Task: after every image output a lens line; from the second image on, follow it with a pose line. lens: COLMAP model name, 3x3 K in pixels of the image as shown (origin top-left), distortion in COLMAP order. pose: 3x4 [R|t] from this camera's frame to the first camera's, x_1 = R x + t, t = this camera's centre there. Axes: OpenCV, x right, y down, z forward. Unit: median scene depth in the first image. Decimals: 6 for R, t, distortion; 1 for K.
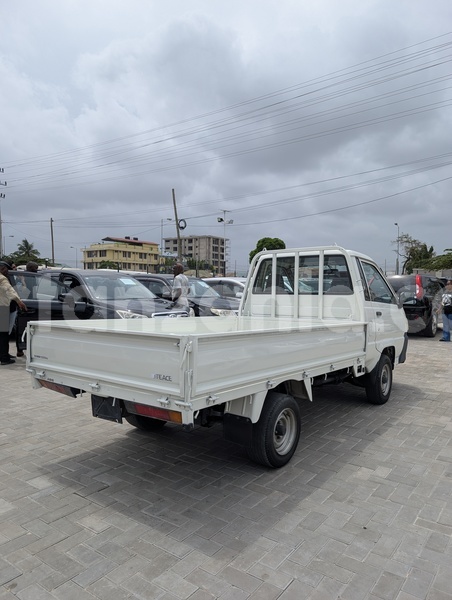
lens RADIAL K [[420.1, 0, 245.5], [0, 420.1, 317.7], [0, 0, 1]] dist [0.000184, 0.000584]
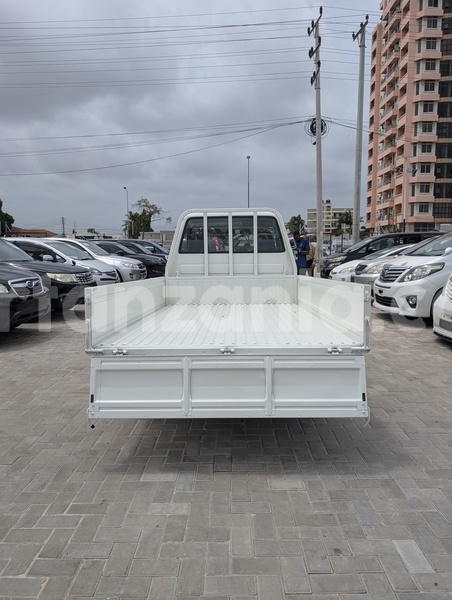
lens RADIAL K [[419.2, 0, 223.9], [0, 419.2, 292.6], [0, 0, 1]] dist [0.000408, 0.004957]
pose [[0.821491, -0.068538, 0.566087, -0.235637], [0.052052, 0.997619, 0.045247, -0.001748], [-0.567840, -0.007704, 0.823103, 0.066808]]
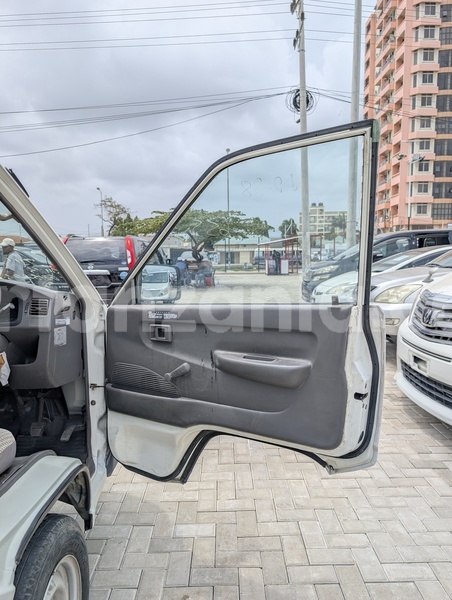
lens RADIAL K [[418.9, 0, 226.0], [0, 418.9, 300.0], [0, 0, 1]] dist [0.008579, 0.001324]
pose [[0.810679, -0.078708, 0.580177, 0.136610], [0.060062, 0.996875, 0.051313, -0.023961], [-0.582403, -0.006752, 0.812872, 0.362654]]
